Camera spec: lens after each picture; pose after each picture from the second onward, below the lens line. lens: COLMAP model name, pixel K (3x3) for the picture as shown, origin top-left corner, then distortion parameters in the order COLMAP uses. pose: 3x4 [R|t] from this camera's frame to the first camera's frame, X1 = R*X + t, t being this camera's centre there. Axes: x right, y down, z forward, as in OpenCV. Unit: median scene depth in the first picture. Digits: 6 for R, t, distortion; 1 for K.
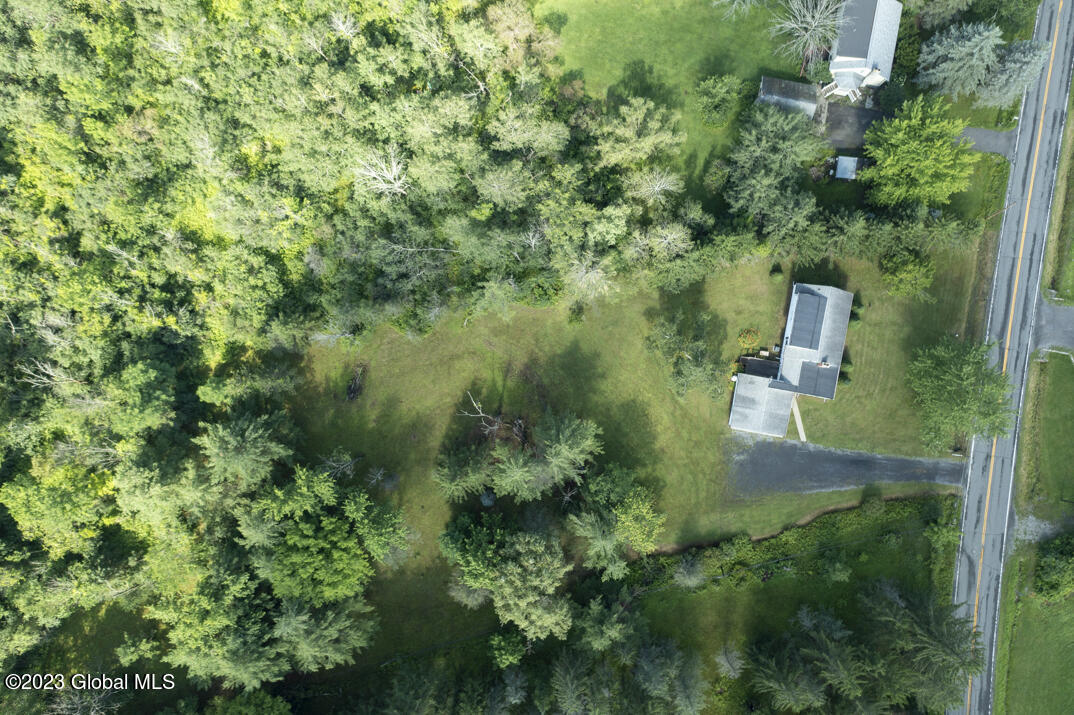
lens RADIAL K [[851.8, 0, 533.4], [0, 851.8, 352.2], [0, 0, 1]] dist [-0.018096, 0.009151]
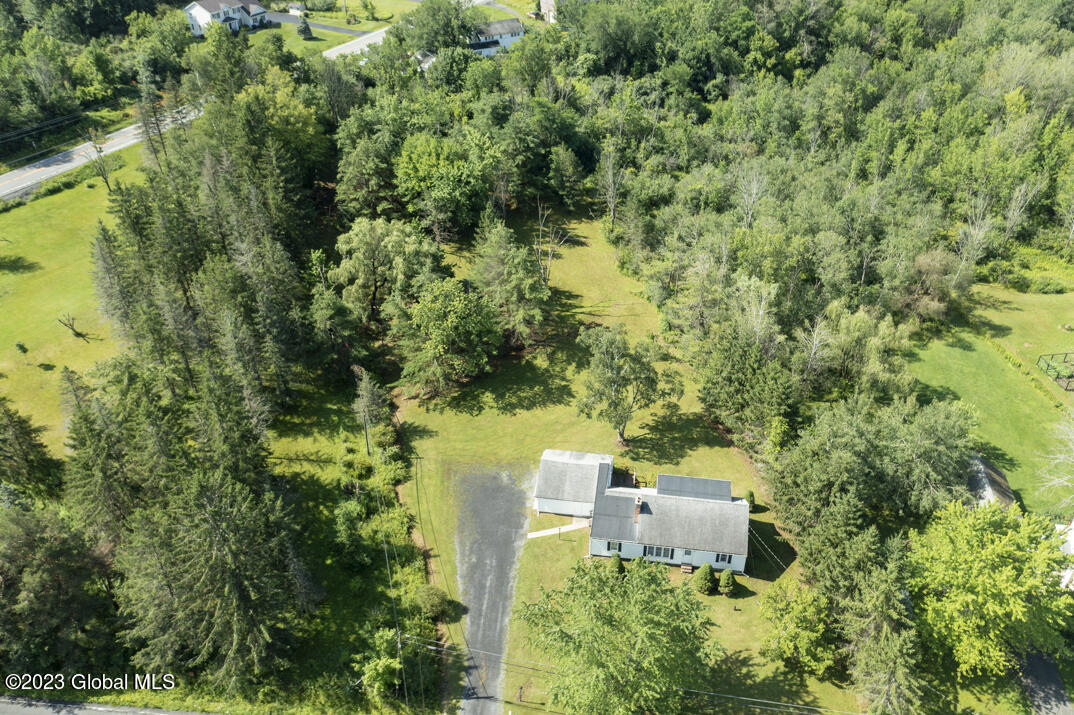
lens RADIAL K [[851.8, 0, 533.4], [0, 851.8, 352.2], [0, 0, 1]] dist [-0.018096, 0.009151]
pose [[0.025171, 0.583680, -0.811594, 0.836353], [-0.999361, 0.035290, -0.005614, 0.101472], [0.025364, 0.811217, 0.584195, 0.467828]]
